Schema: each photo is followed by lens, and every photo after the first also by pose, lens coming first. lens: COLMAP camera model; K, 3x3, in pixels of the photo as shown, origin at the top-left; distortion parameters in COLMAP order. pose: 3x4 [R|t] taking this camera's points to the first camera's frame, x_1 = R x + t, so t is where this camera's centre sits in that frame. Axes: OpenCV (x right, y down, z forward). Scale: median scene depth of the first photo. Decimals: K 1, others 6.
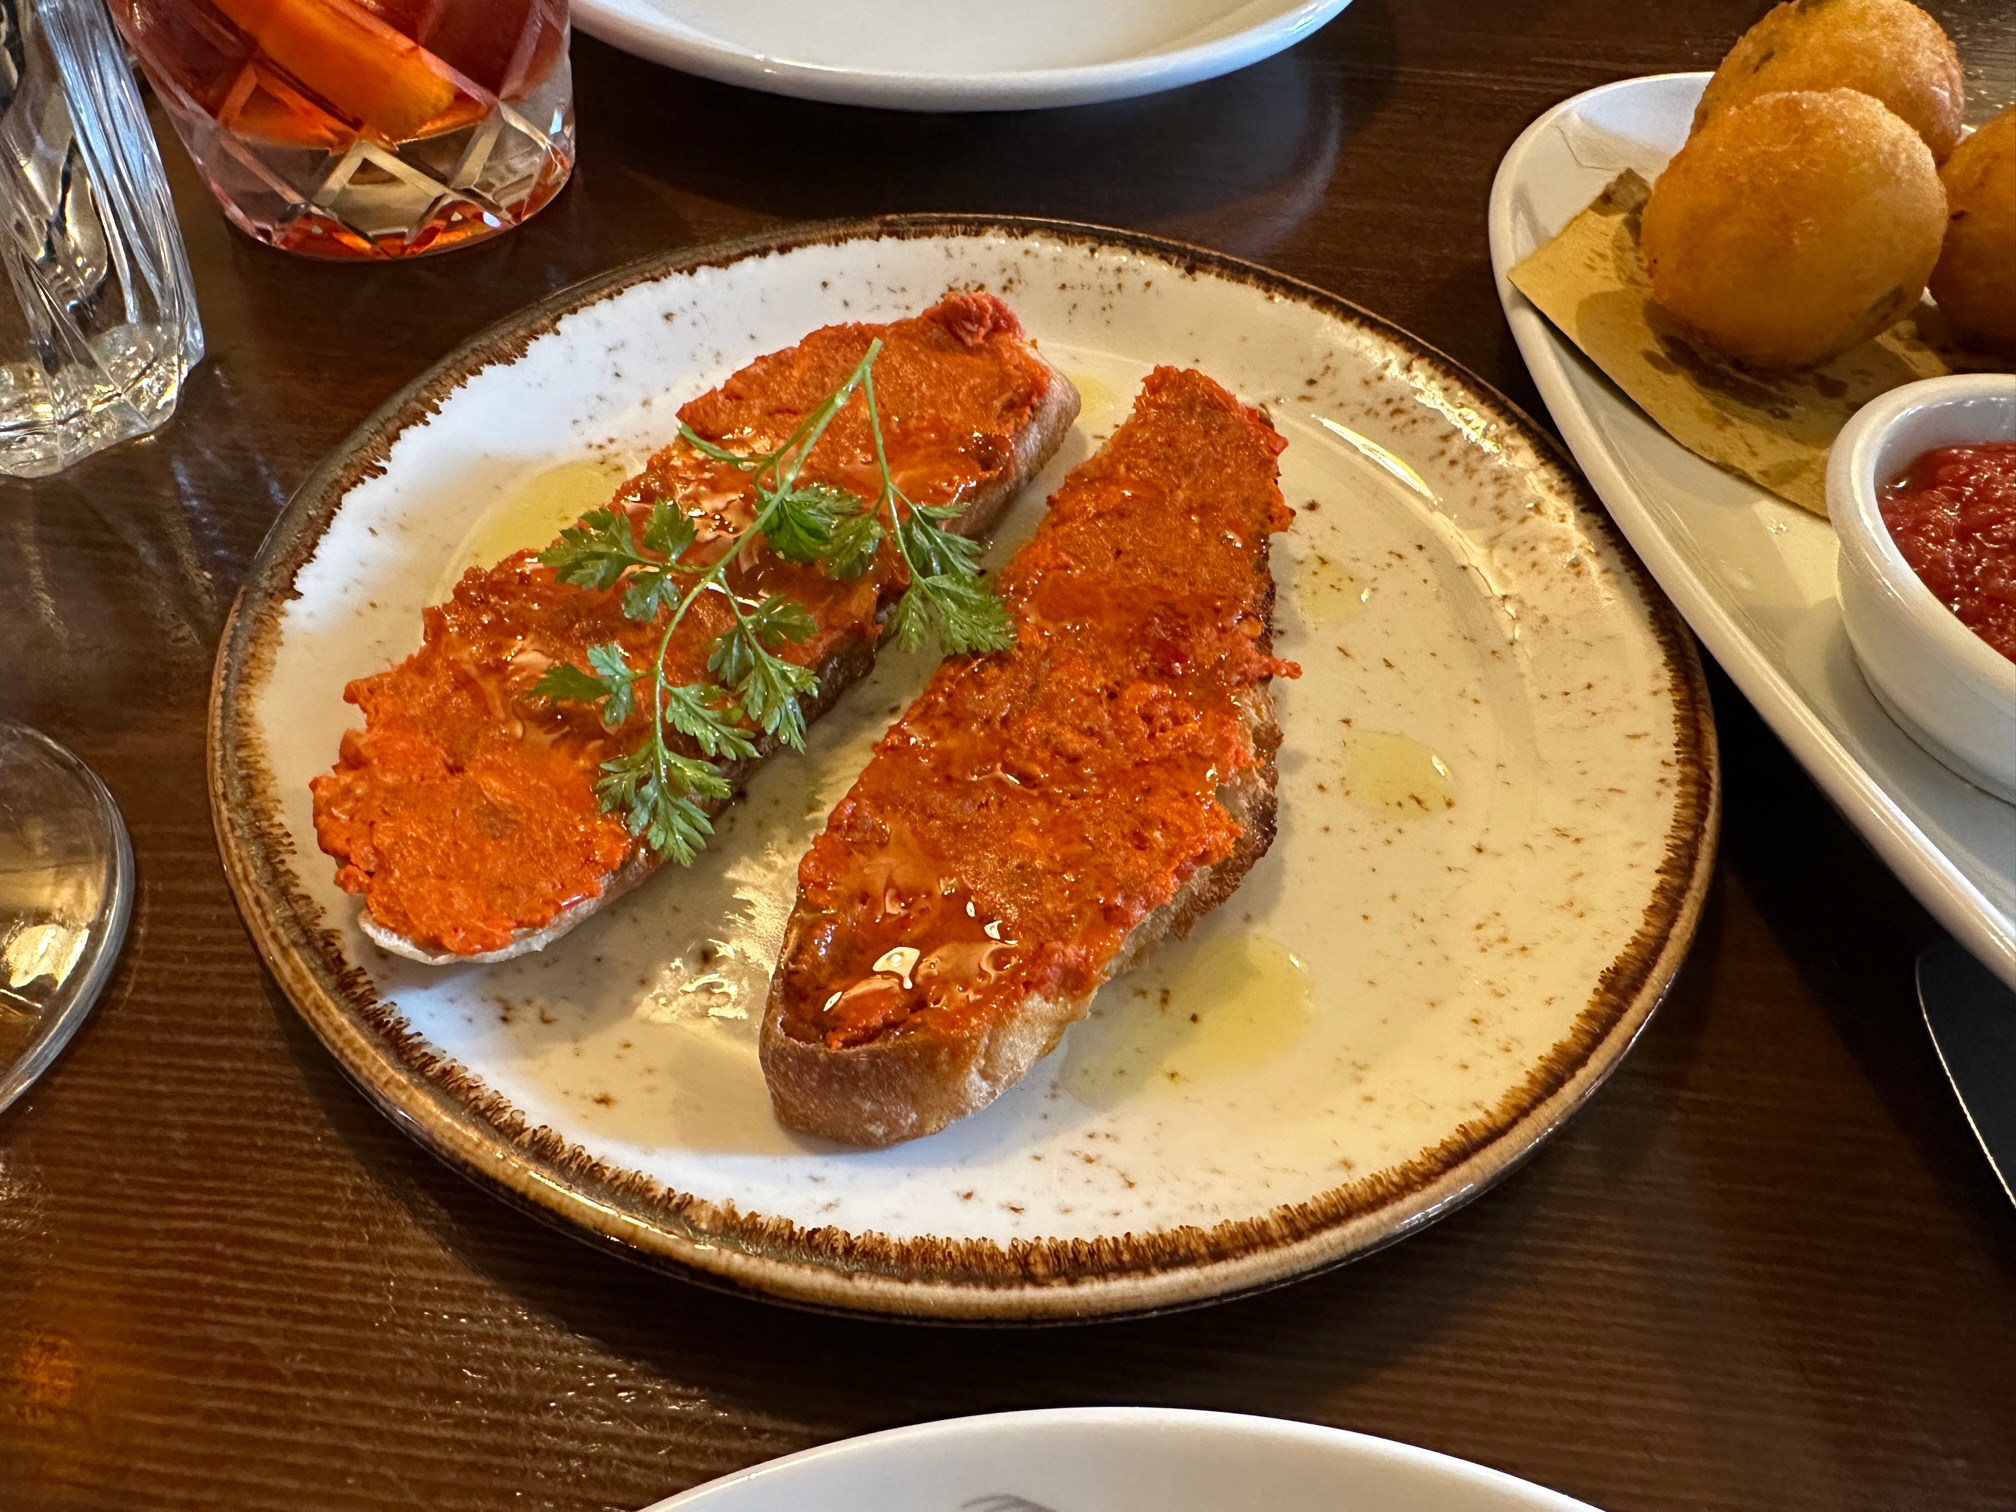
lens RADIAL K [[1638.4, 0, 1008.0], [0, 1638.4, 756.0], [0, 0, 1]] dist [0.008281, -0.005496]
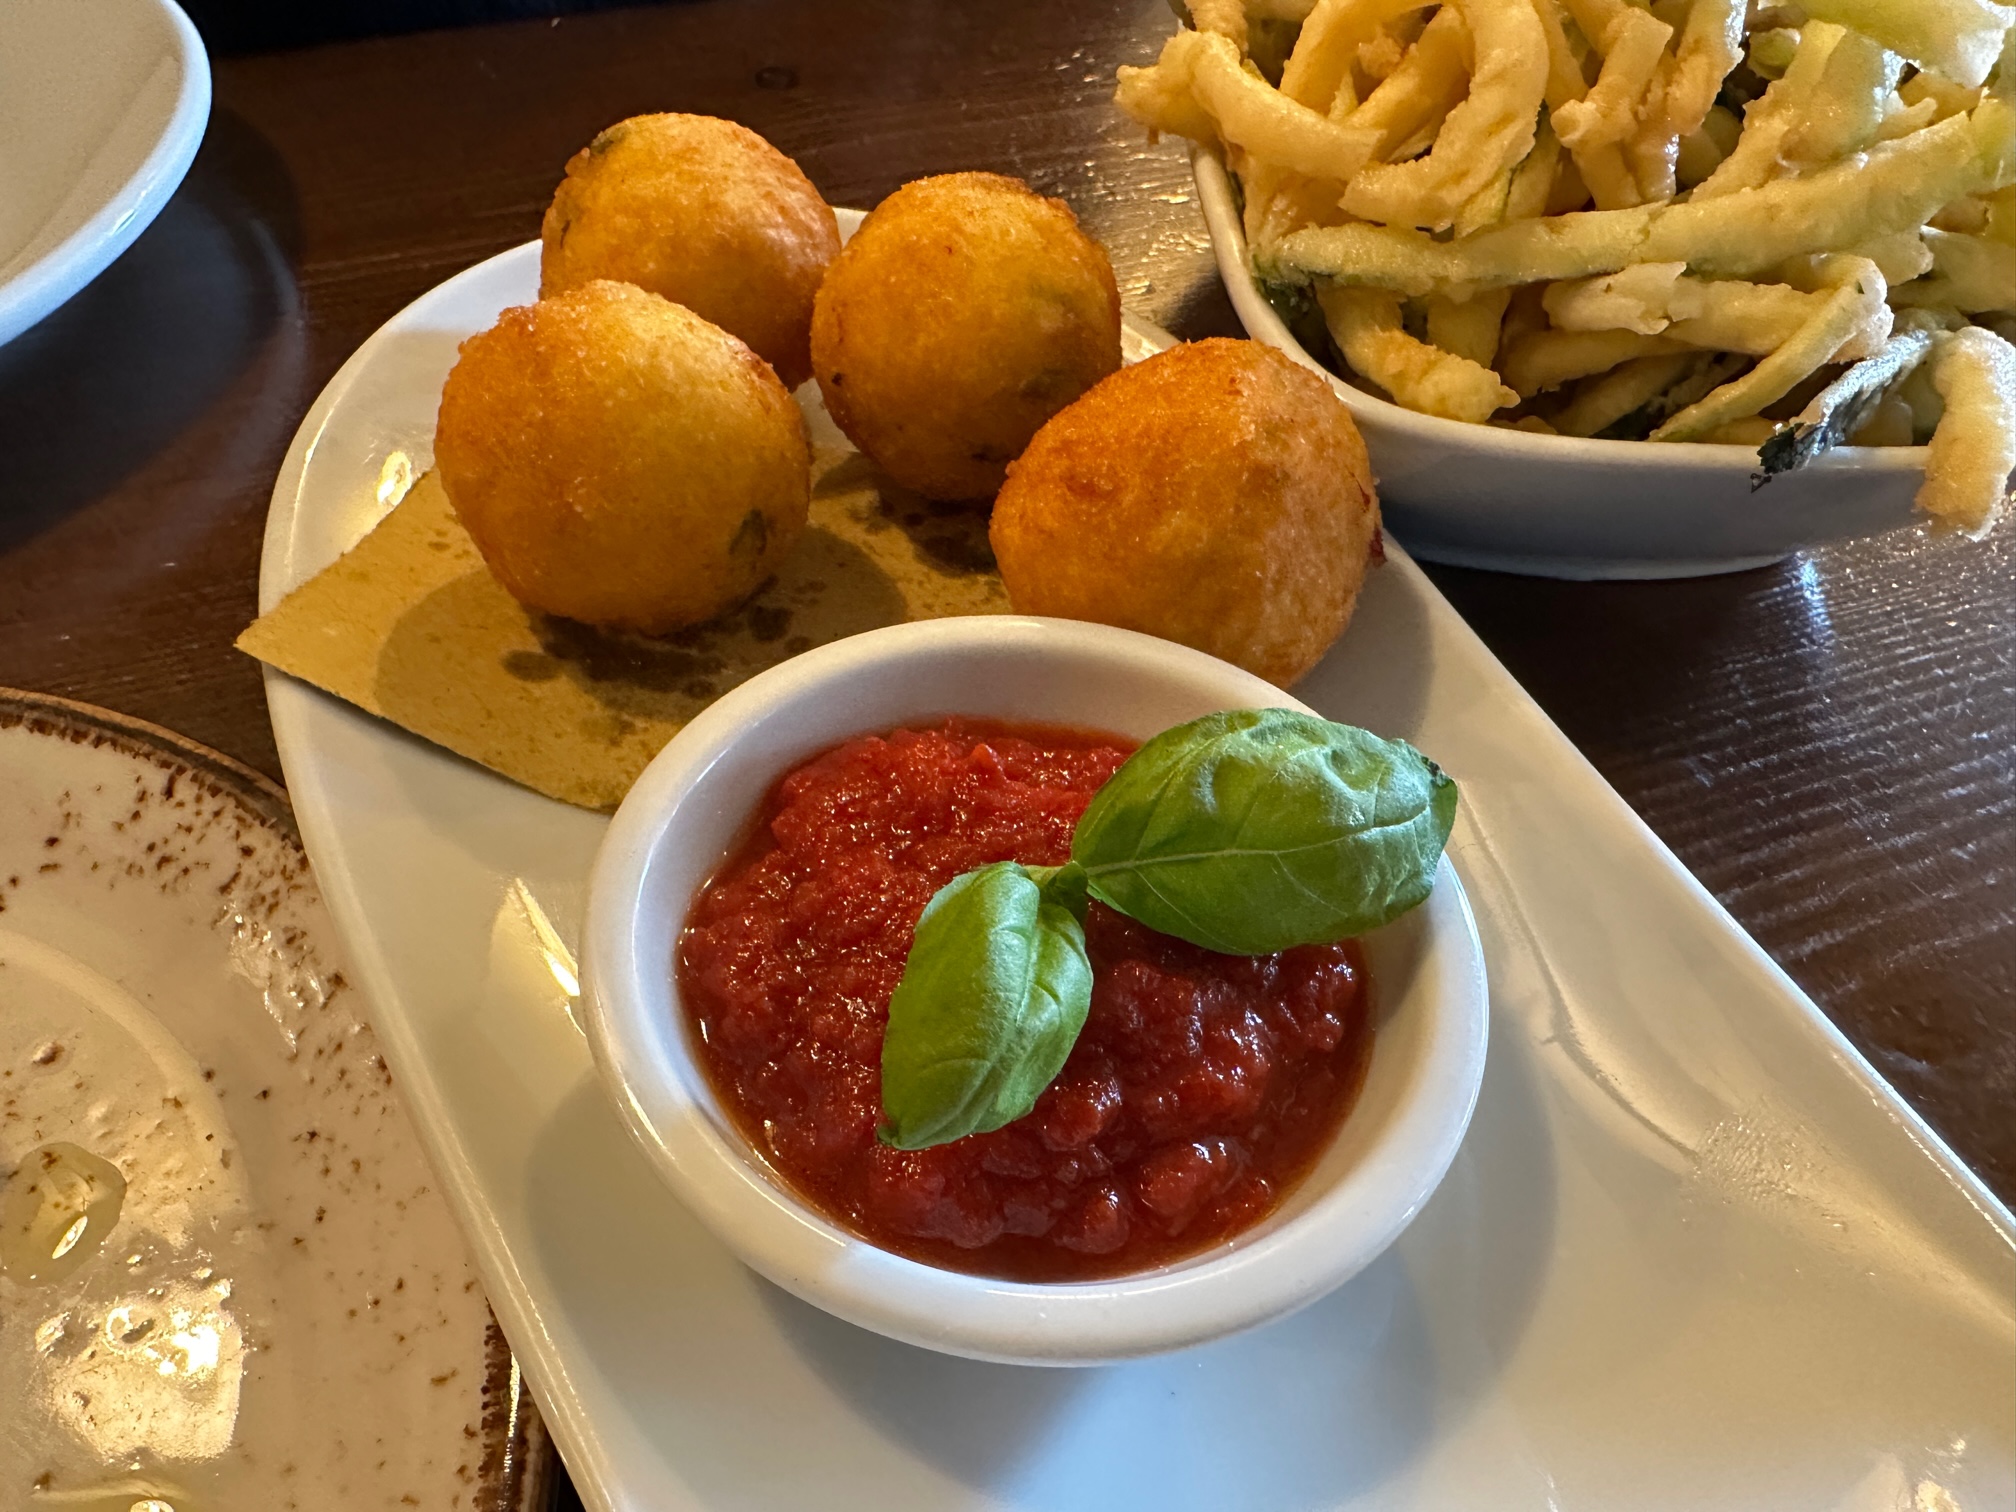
lens RADIAL K [[1638.4, 0, 1008.0], [0, 1638.4, 756.0], [0, 0, 1]] dist [0.008281, -0.005496]
pose [[0.915155, -0.319977, 0.245167, 0.409943], [0.323491, 0.945848, 0.026939, -0.155369], [-0.240510, 0.054656, 0.969107, 0.235783]]
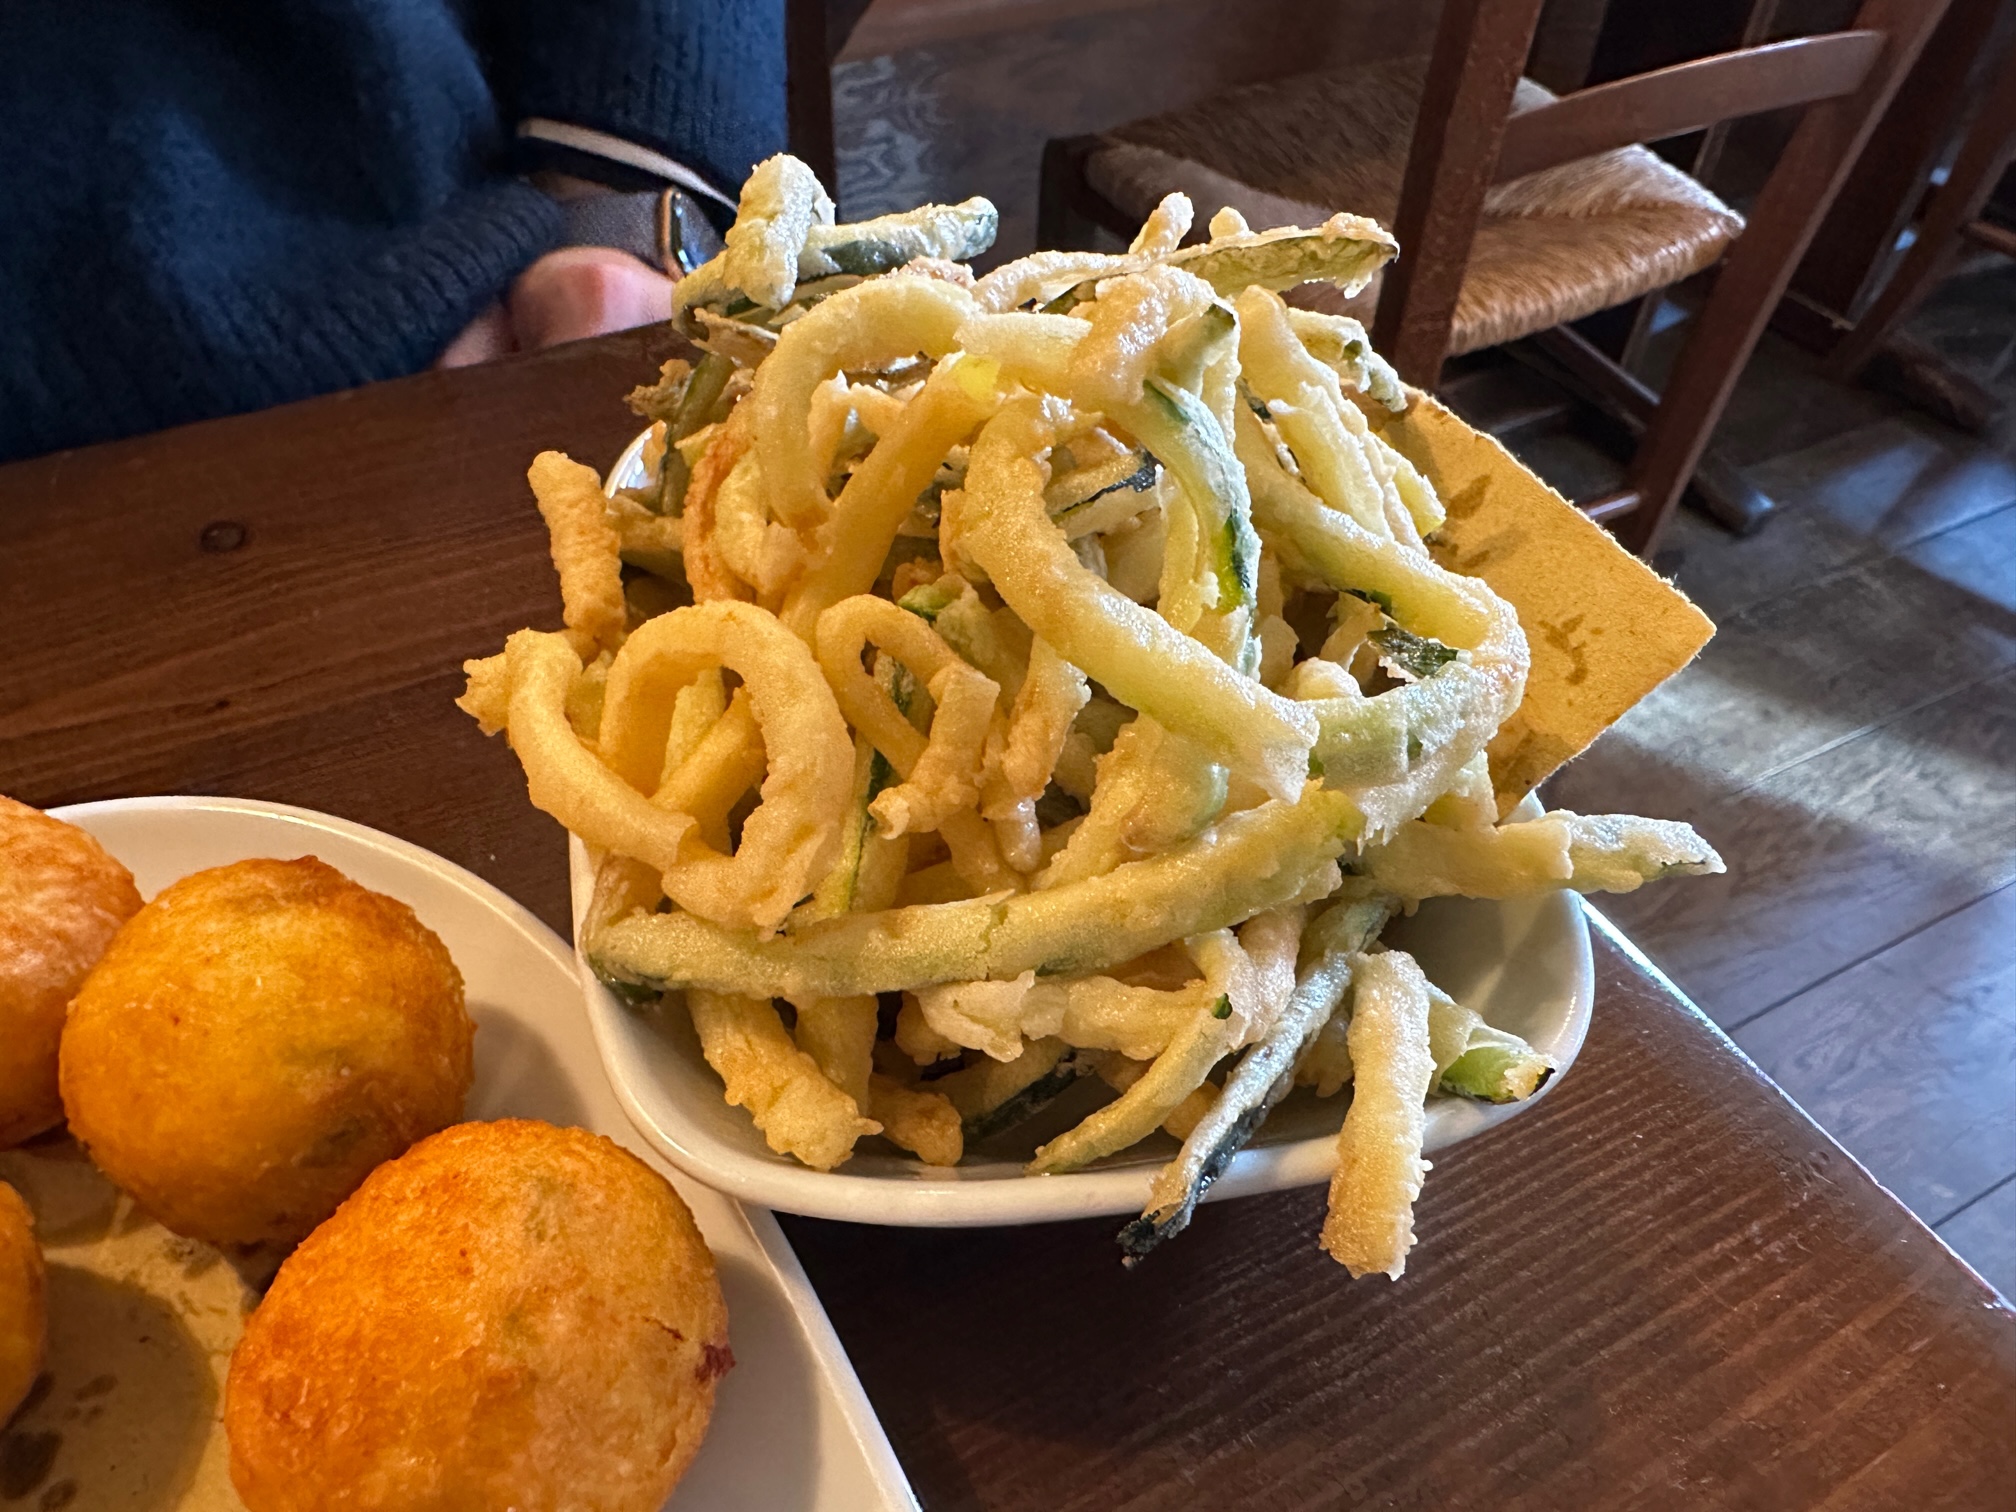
lens RADIAL K [[1638.4, 0, 1008.0], [0, 1638.4, 756.0], [0, 0, 1]] dist [0.008281, -0.005496]
pose [[0.834116, -0.402277, 0.377390, 0.716010], [0.433476, 0.901162, 0.002512, -0.321559], [-0.341100, 0.161495, 0.926051, 0.270758]]
